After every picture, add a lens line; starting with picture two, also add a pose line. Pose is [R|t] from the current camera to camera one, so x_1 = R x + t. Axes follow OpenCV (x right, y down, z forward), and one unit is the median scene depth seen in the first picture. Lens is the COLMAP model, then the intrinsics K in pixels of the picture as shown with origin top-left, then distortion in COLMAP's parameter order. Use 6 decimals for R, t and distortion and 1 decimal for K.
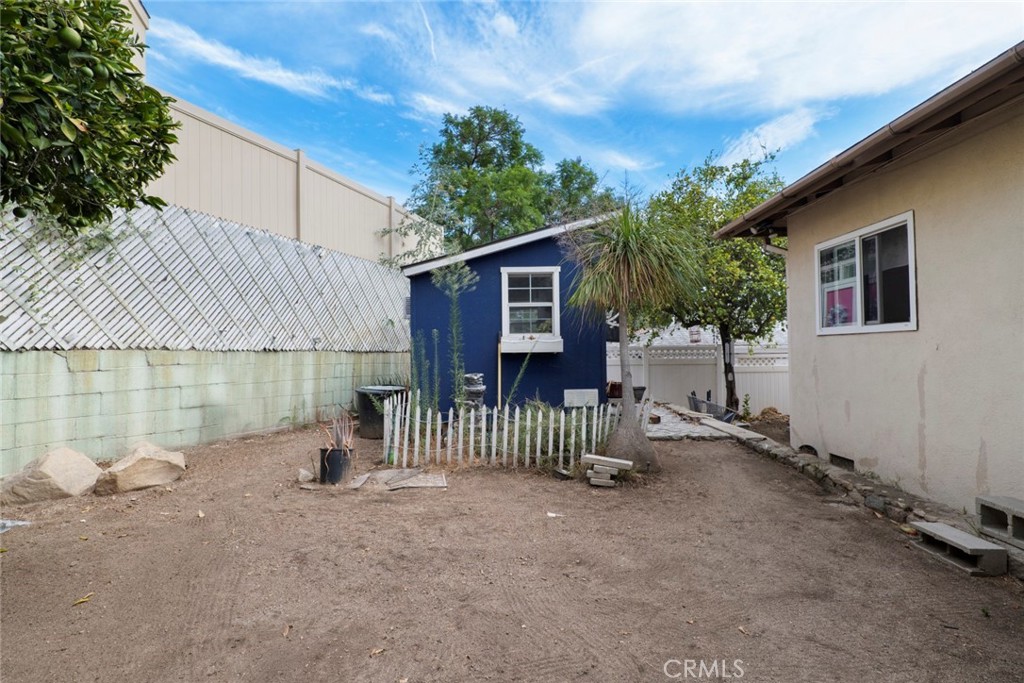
lens RADIAL K [[492.6, 0, 512.0], [0, 492.6, 335.5], [0, 0, 1]] dist [-0.016060, 0.003049]
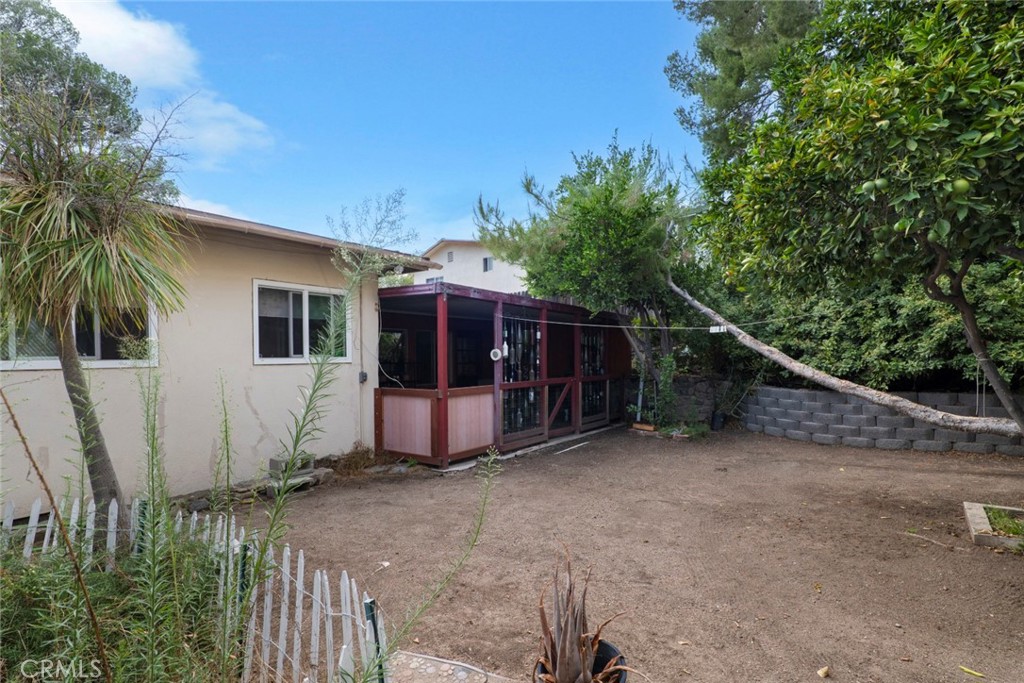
lens RADIAL K [[492.6, 0, 512.5], [0, 492.6, 343.1], [0, 0, 1]] dist [-0.016060, 0.003049]
pose [[-0.807171, 0.020643, 0.589957, -0.516001], [-0.004212, 0.999162, -0.040725, -0.020592], [-0.590303, -0.035357, -0.806407, 1.216325]]
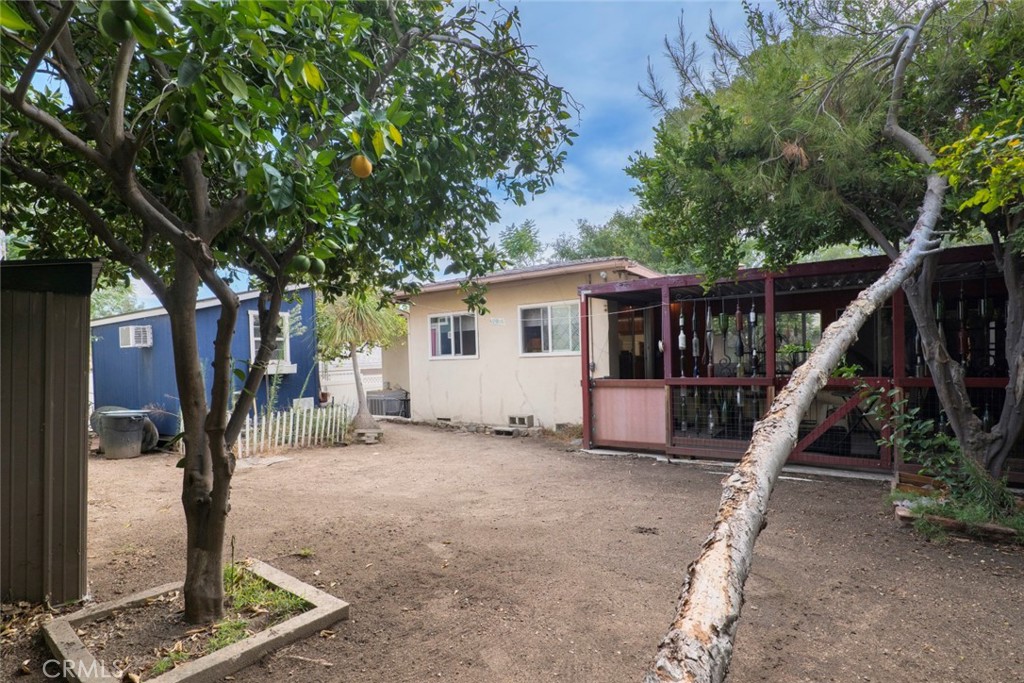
lens RADIAL K [[492.6, 0, 511.7], [0, 492.6, 345.9], [0, 0, 1]] dist [-0.016060, 0.003049]
pose [[0.537755, 0.012747, 0.843005, -0.975085], [0.002467, 0.999858, -0.016692, -0.025583], [-0.843098, 0.011056, 0.537647, -0.394618]]
